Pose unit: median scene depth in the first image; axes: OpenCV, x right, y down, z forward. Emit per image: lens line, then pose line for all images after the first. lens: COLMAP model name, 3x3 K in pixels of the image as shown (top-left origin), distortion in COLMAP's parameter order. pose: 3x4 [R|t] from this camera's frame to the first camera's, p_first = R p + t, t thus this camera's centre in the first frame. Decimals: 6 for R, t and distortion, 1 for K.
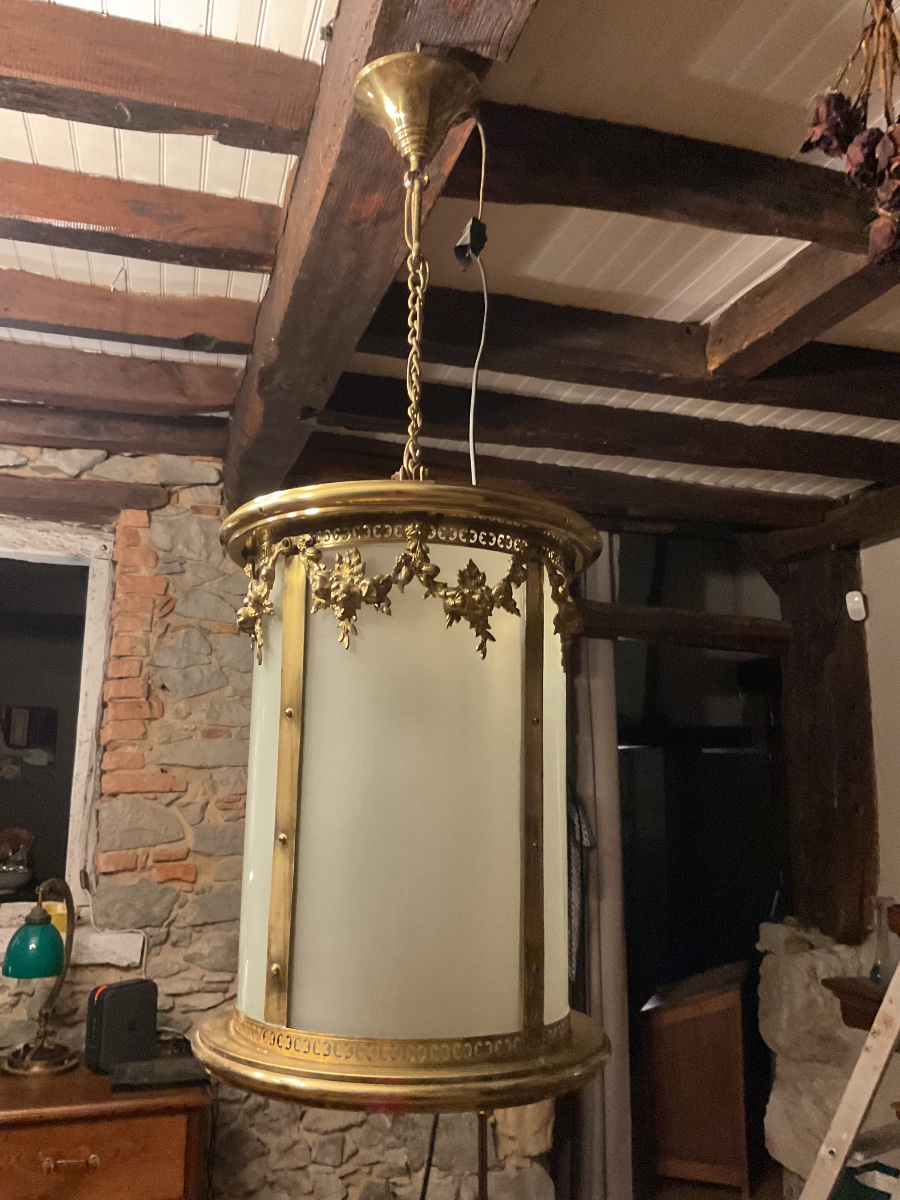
lens RADIAL K [[984.5, 0, 444.5], [0, 984.5, 602.2], [0, 0, 1]] dist [0.039509, -0.050153]
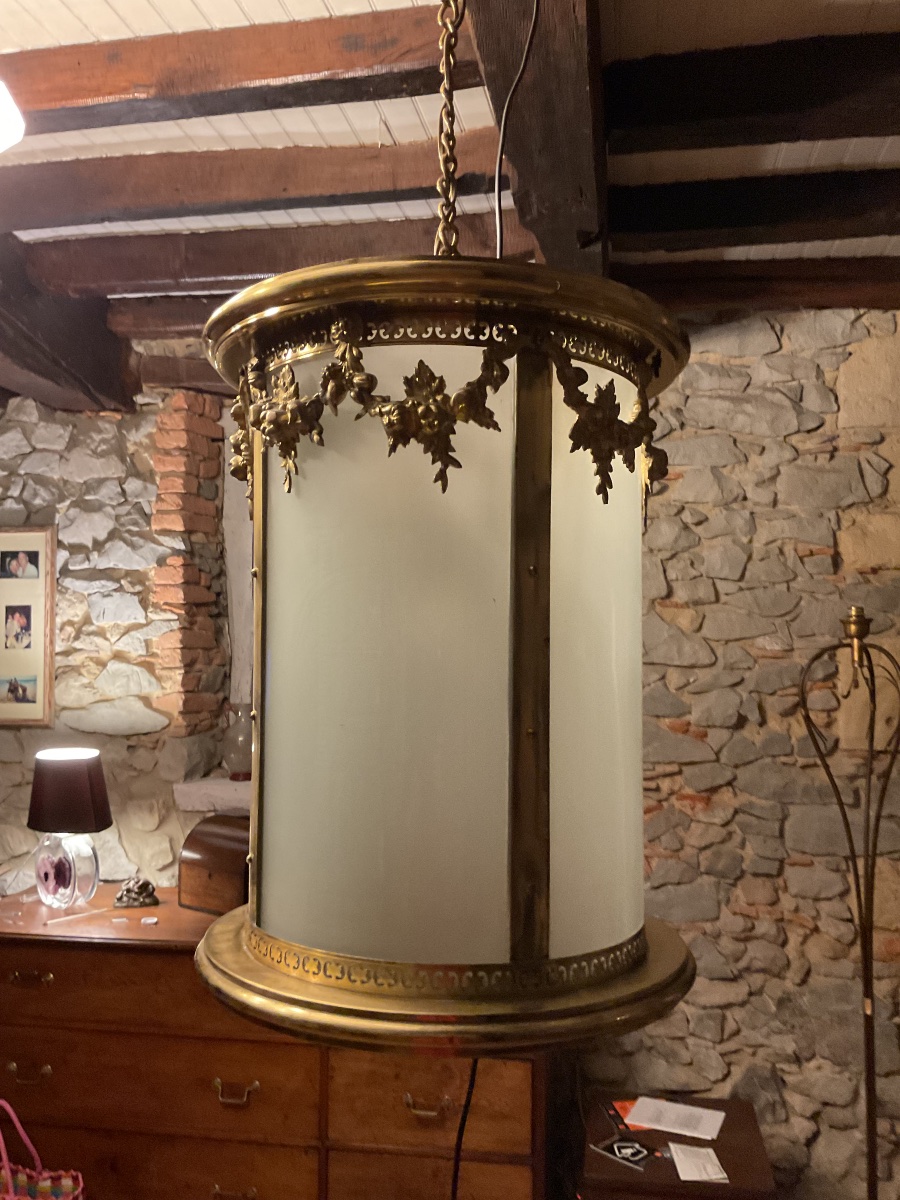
lens RADIAL K [[984.1, 0, 445.4], [0, 984.1, 579.0], [0, 0, 1]] dist [0.096496, -0.161515]
pose [[0.899338, -0.040913, -0.435335, 0.093342], [0.089512, 0.991754, 0.091712, 0.013875], [0.427993, -0.121448, 0.895585, 0.080359]]
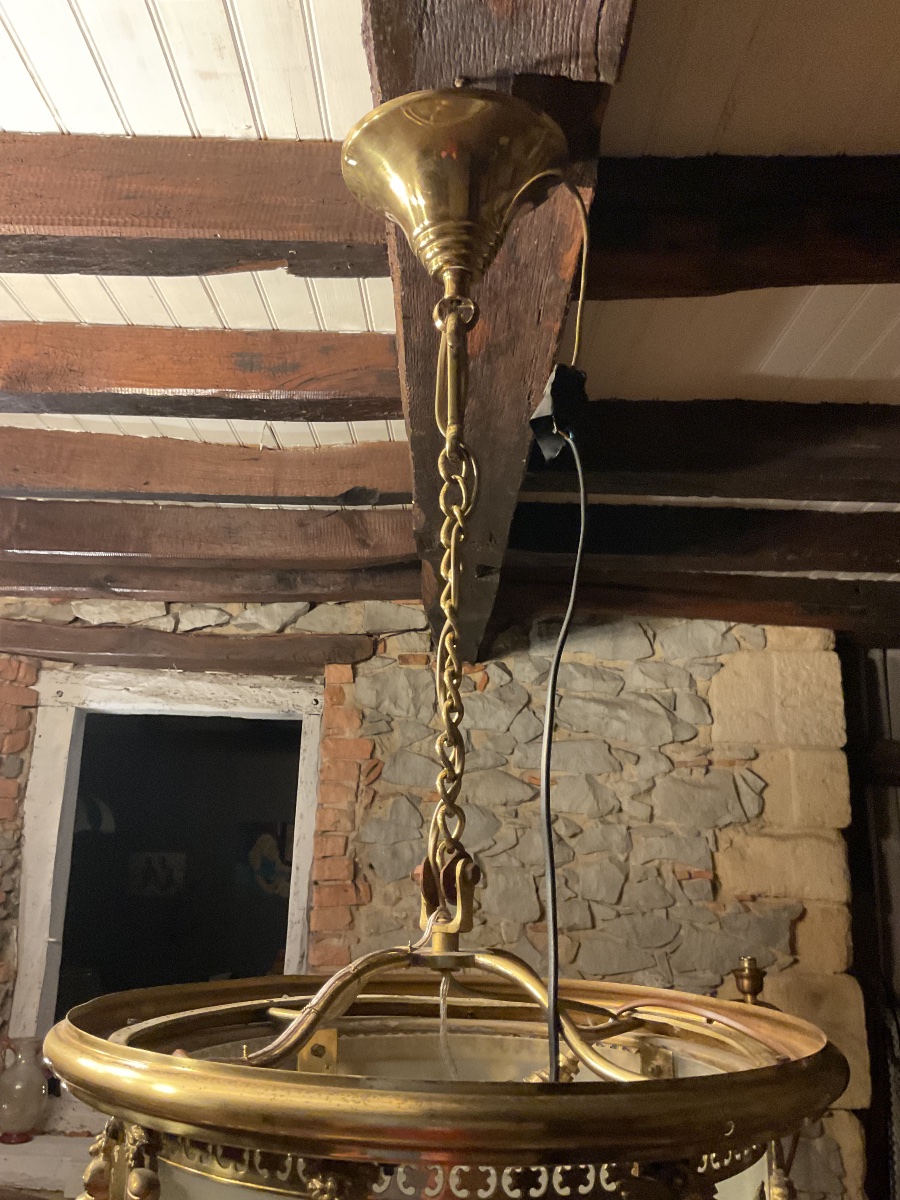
lens RADIAL K [[1000.7, 0, 449.2], [0, 1000.7, 620.6], [0, 0, 1]] dist [0.150929, -0.253128]
pose [[0.962540, -0.058038, -0.264855, 0.036656], [0.039860, 0.996498, -0.073505, -0.068430], [0.268193, 0.060194, 0.961483, 0.148256]]
